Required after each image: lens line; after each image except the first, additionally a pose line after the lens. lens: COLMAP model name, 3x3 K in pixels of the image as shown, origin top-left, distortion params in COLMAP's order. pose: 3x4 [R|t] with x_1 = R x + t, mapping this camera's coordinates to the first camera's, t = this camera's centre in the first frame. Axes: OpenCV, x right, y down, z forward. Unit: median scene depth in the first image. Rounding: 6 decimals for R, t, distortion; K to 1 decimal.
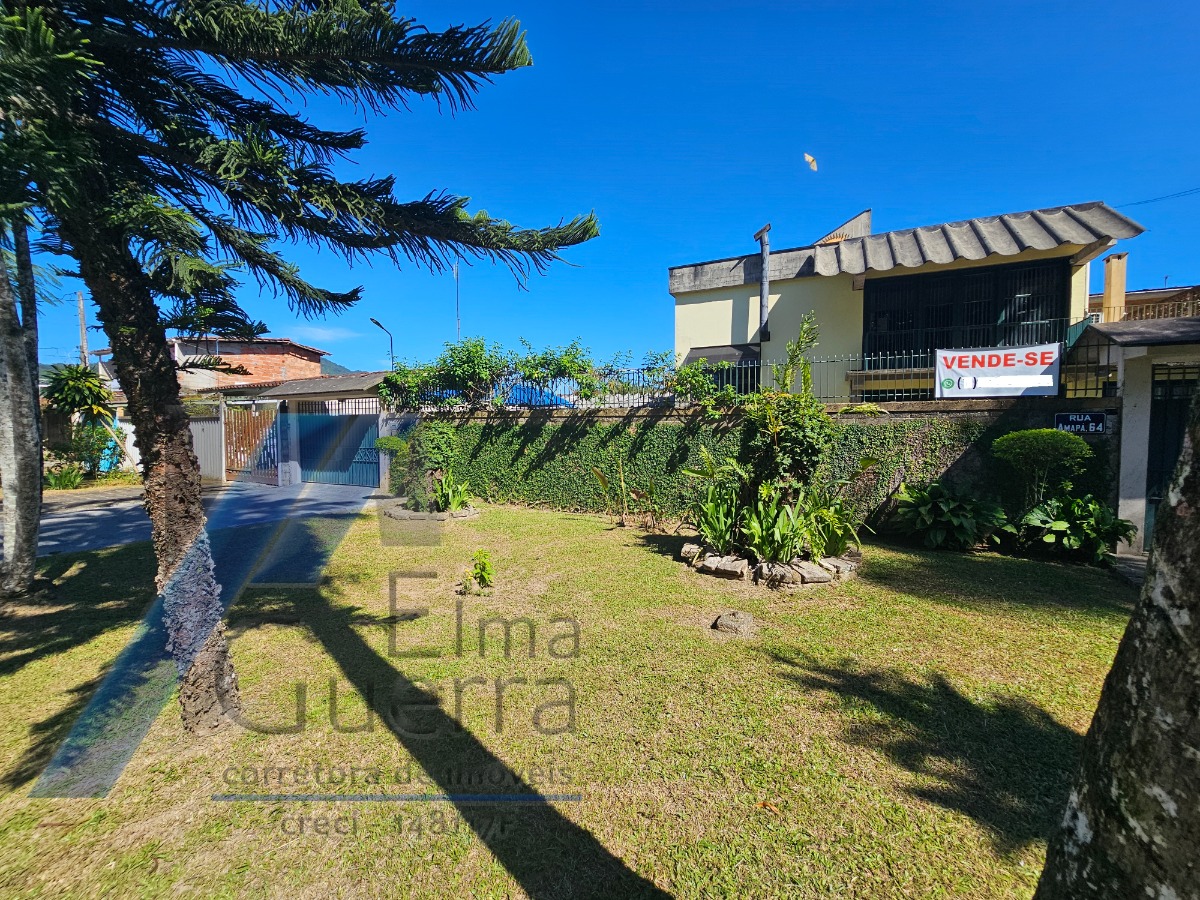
lens RADIAL K [[525.8, 0, 598.7], [0, 525.8, 453.5], [0, 0, 1]] dist [0.000569, -0.000897]
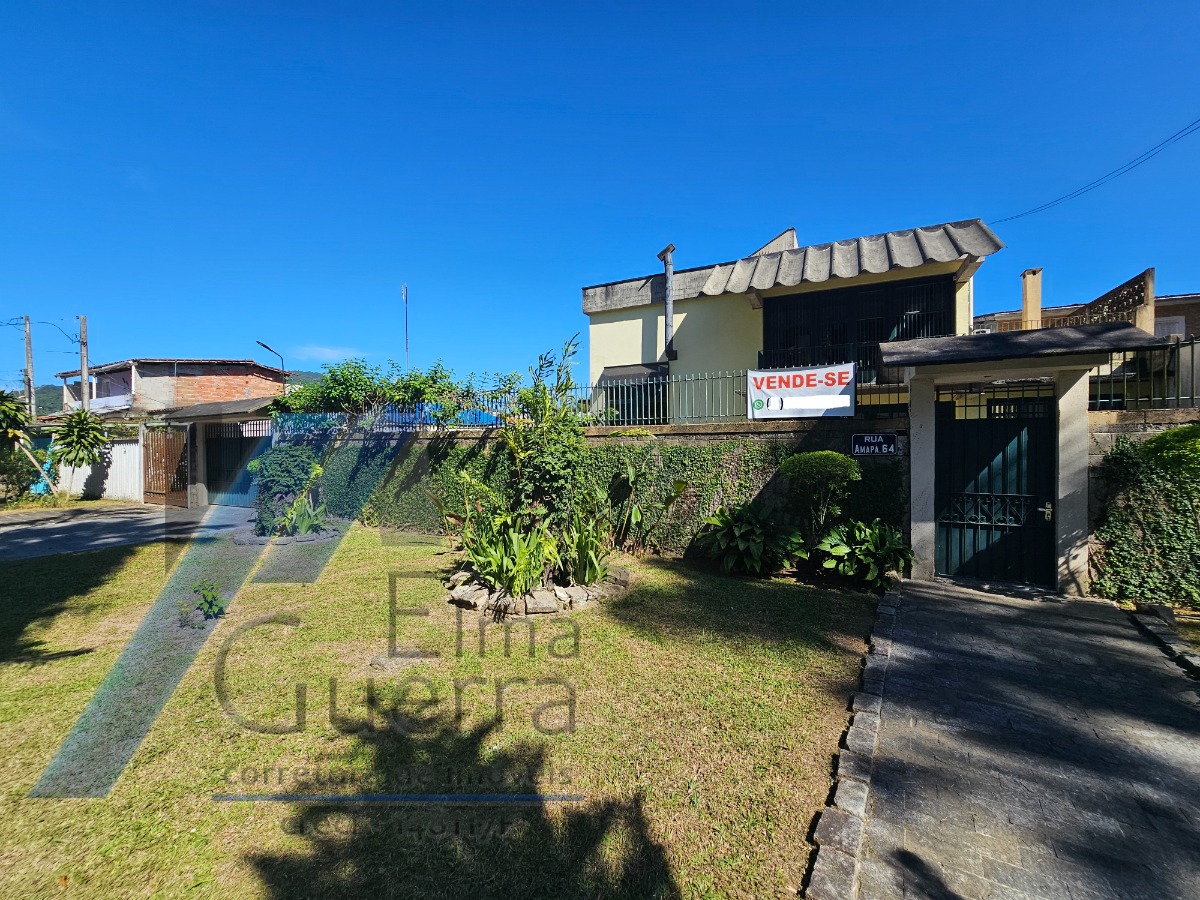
lens RADIAL K [[525.8, 0, 603.1], [0, 525.8, 450.5], [0, 0, 1]] dist [0.000569, -0.000897]
pose [[0.999909, -0.006742, -0.011652, 0.279766], [0.006316, 0.999323, -0.036252, -0.009356], [0.011888, 0.036175, 0.999275, 0.012002]]
